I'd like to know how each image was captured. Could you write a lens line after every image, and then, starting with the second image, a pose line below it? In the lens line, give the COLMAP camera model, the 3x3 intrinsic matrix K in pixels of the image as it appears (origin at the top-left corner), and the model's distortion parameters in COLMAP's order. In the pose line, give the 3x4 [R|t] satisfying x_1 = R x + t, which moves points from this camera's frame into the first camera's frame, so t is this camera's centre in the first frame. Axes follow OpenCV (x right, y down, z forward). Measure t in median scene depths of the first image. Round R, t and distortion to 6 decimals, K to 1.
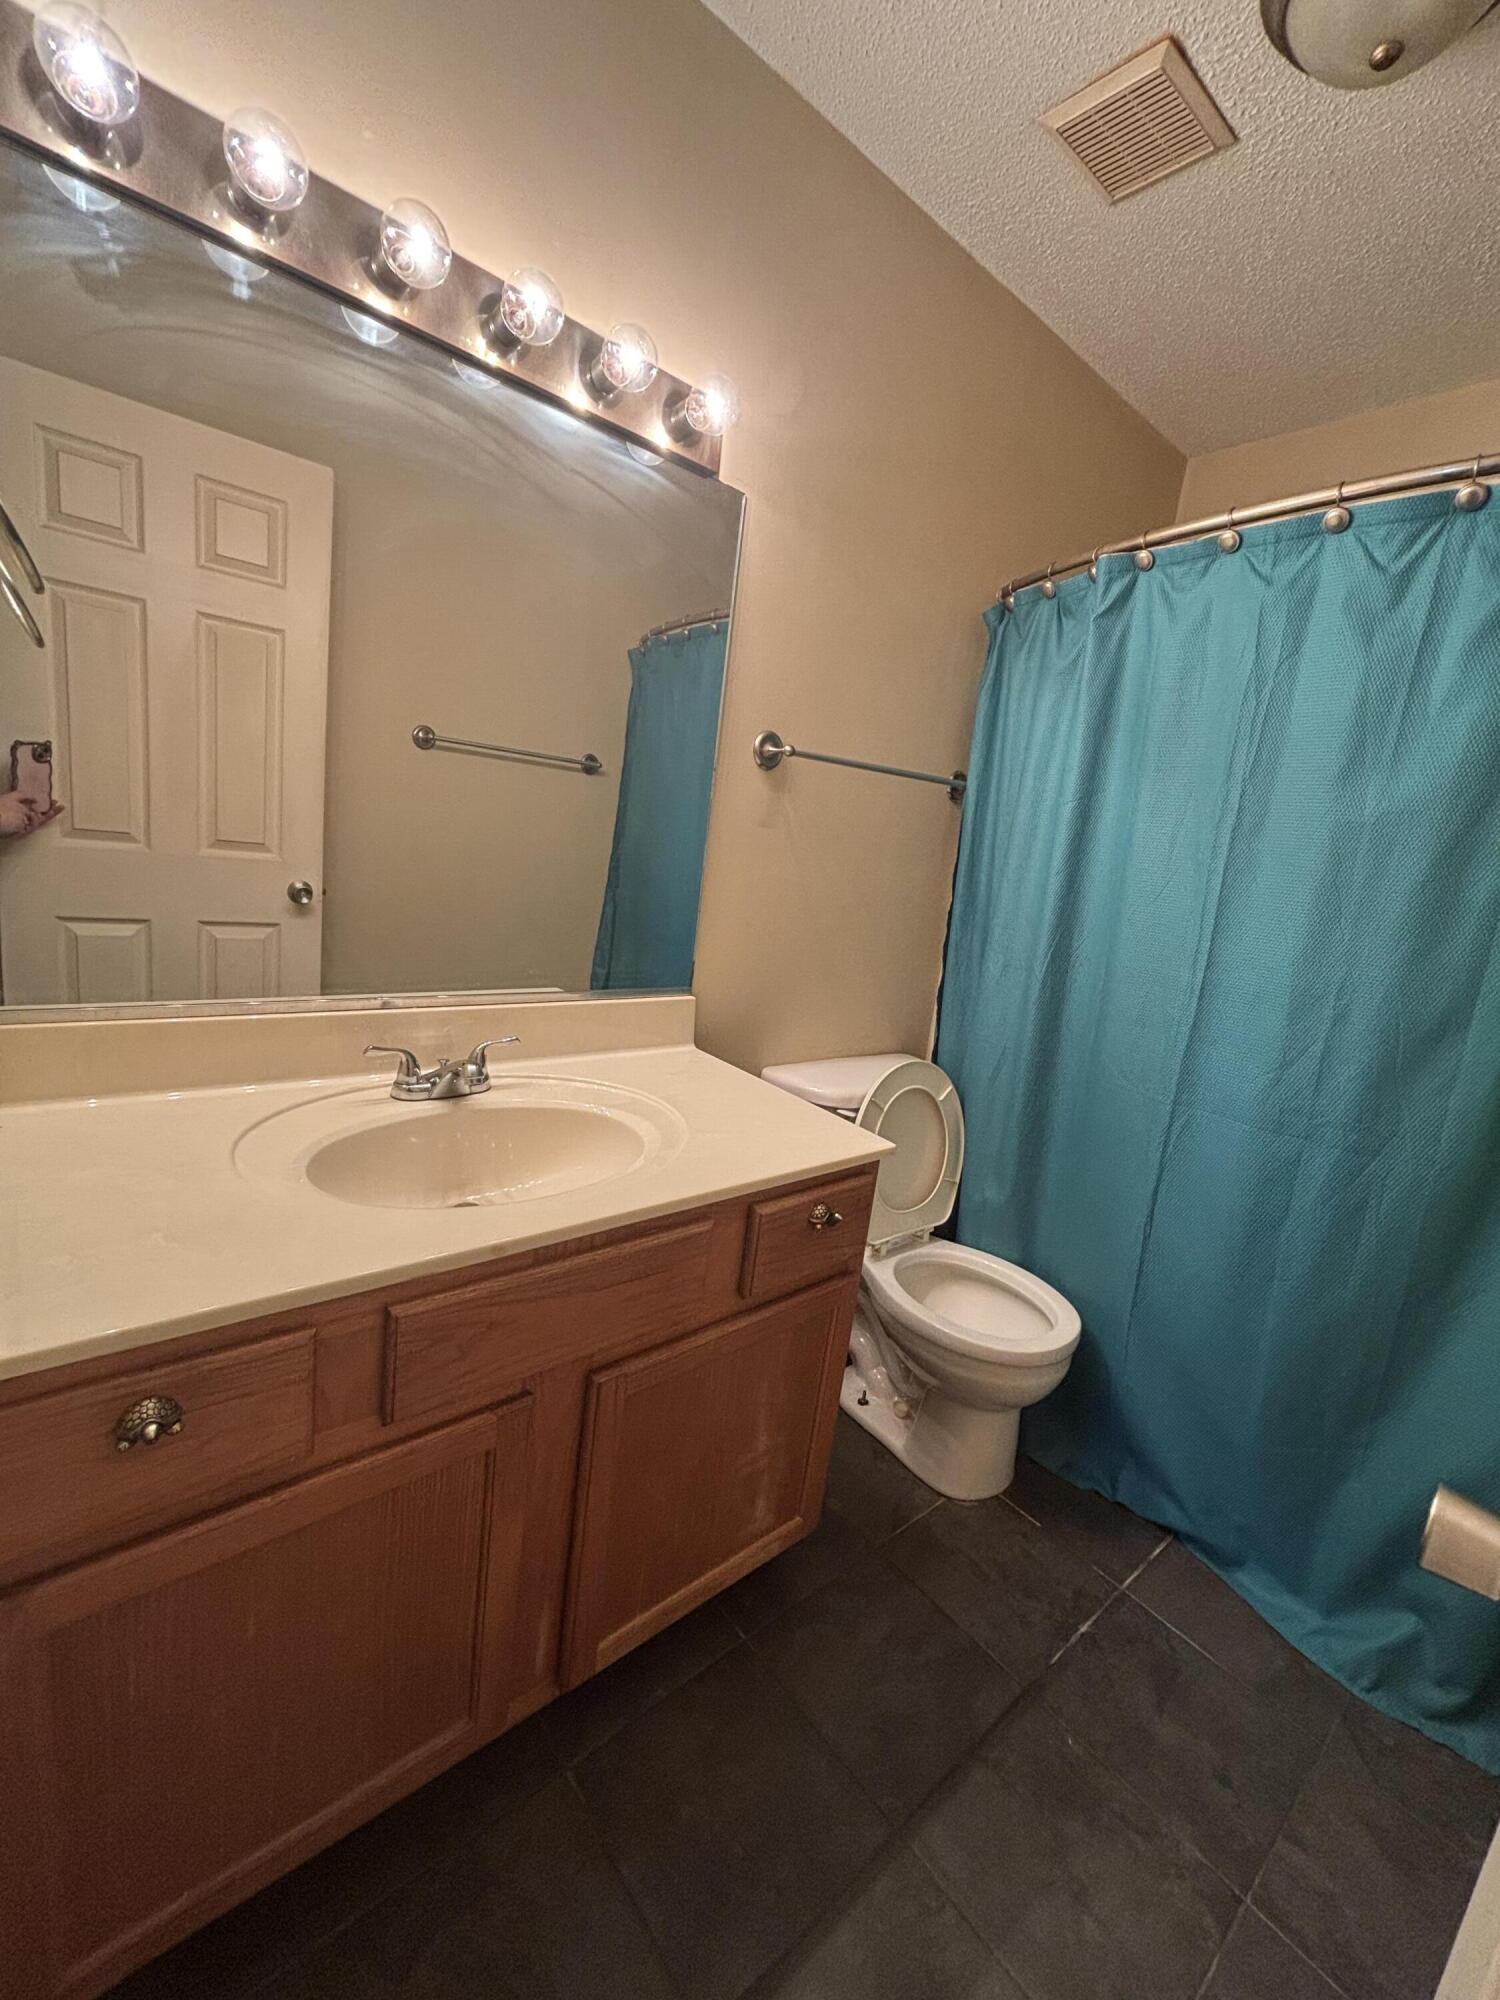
lens RADIAL K [[815.6, 0, 747.4], [0, 815.6, 997.7], [0, 0, 1]] dist [0.001375, -0.000420]
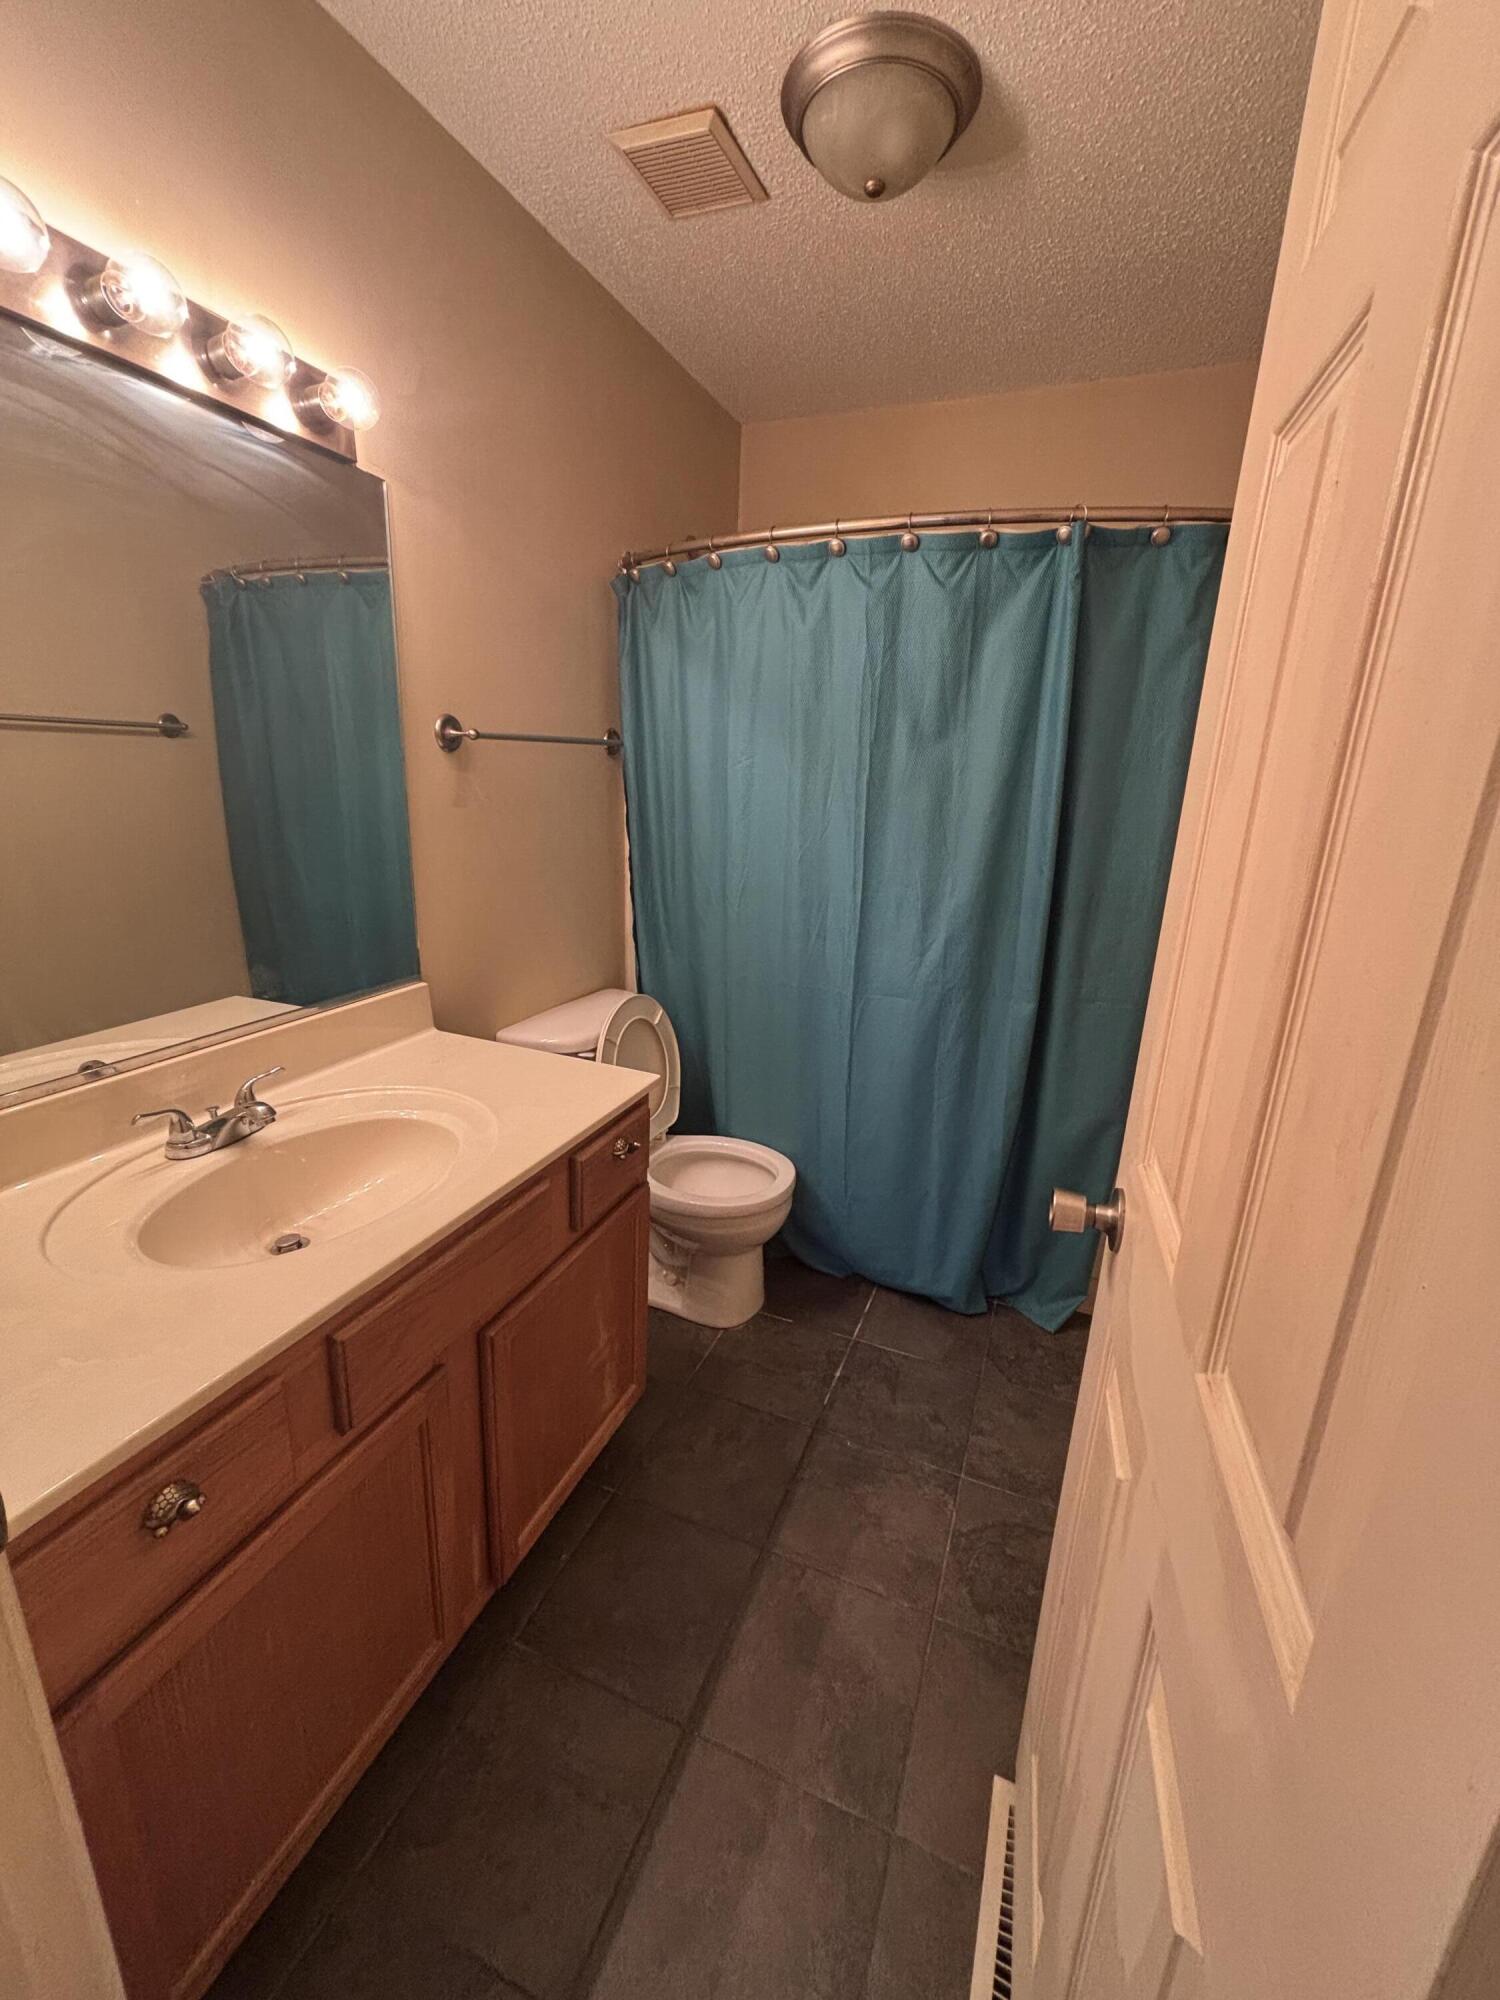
lens RADIAL K [[815.6, 0, 747.4], [0, 815.6, 997.7], [0, 0, 1]] dist [0.001375, -0.000420]
pose [[0.880990, -0.210485, 0.423736, -0.177753], [0.159188, 0.975246, 0.153472, -0.090586], [-0.445551, -0.067753, 0.892689, -0.131431]]
